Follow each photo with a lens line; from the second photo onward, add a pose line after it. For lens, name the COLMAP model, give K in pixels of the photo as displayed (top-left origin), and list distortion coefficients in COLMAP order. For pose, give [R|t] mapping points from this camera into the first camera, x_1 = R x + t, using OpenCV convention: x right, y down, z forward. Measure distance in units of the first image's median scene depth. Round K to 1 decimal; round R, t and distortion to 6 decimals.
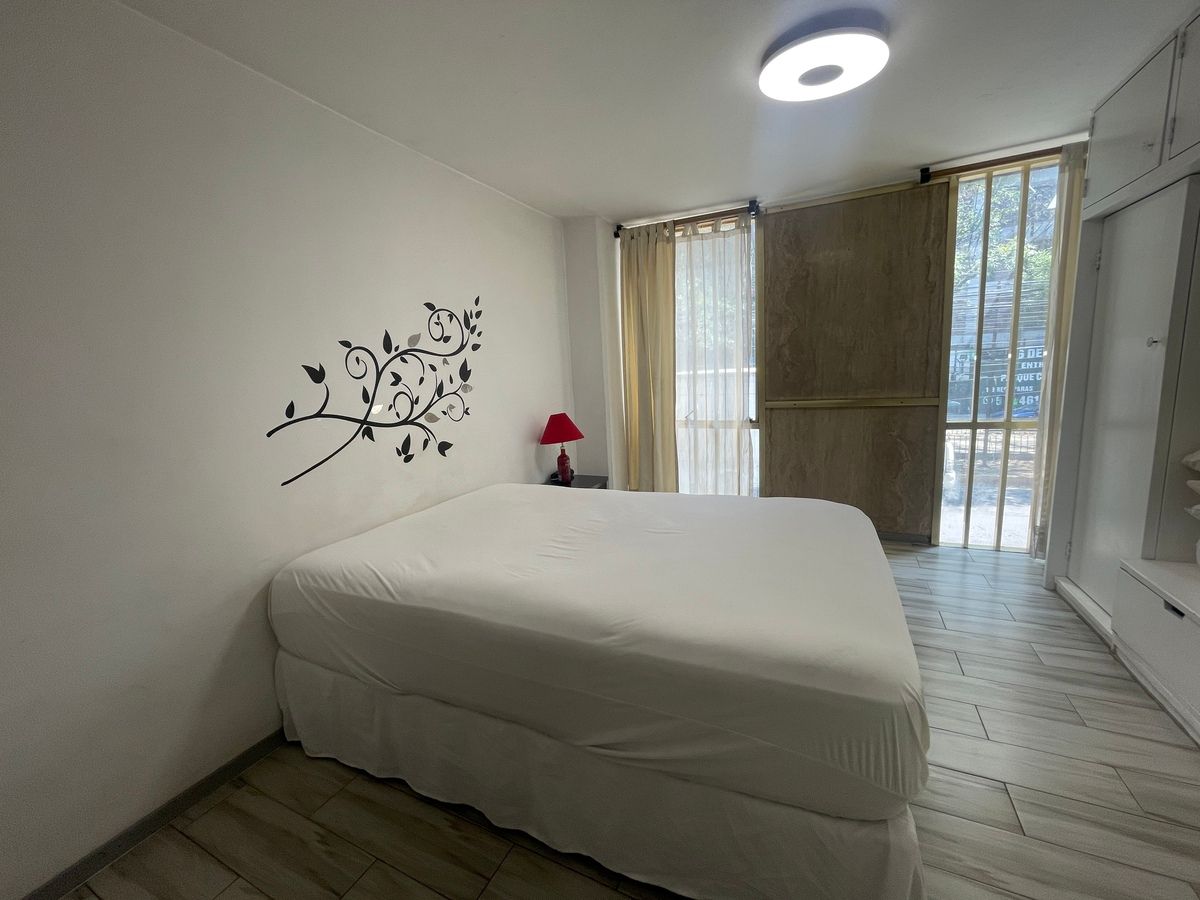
lens RADIAL K [[482.9, 0, 599.6], [0, 482.9, 447.2], [0, 0, 1]] dist [0.002344, -0.000038]
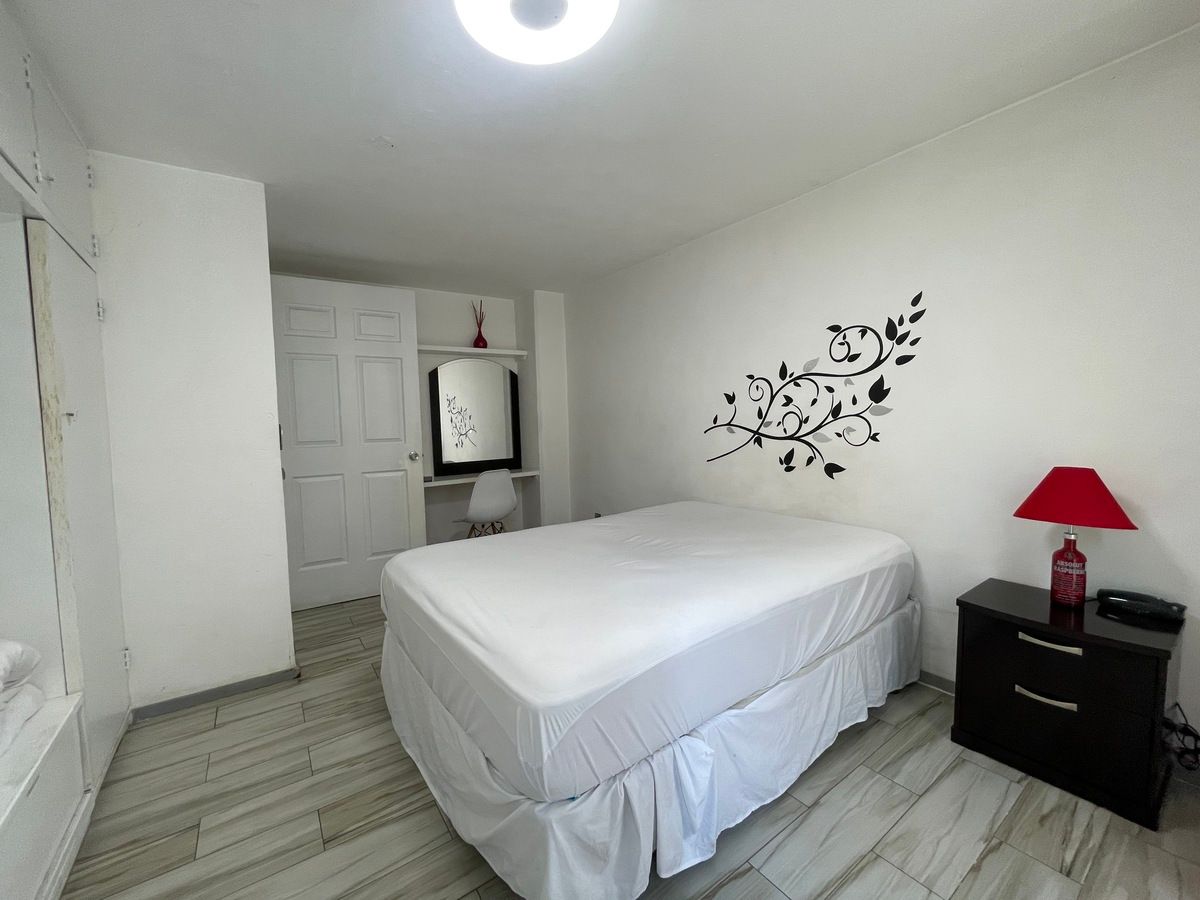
lens RADIAL K [[482.9, 0, 598.1], [0, 482.9, 452.6], [0, 0, 1]] dist [0.002344, -0.000038]
pose [[-0.474517, 0.120063, -0.872020, 0.818403], [-0.088158, 0.979192, 0.182790, -0.183943], [0.875821, 0.163612, -0.454059, 1.099806]]
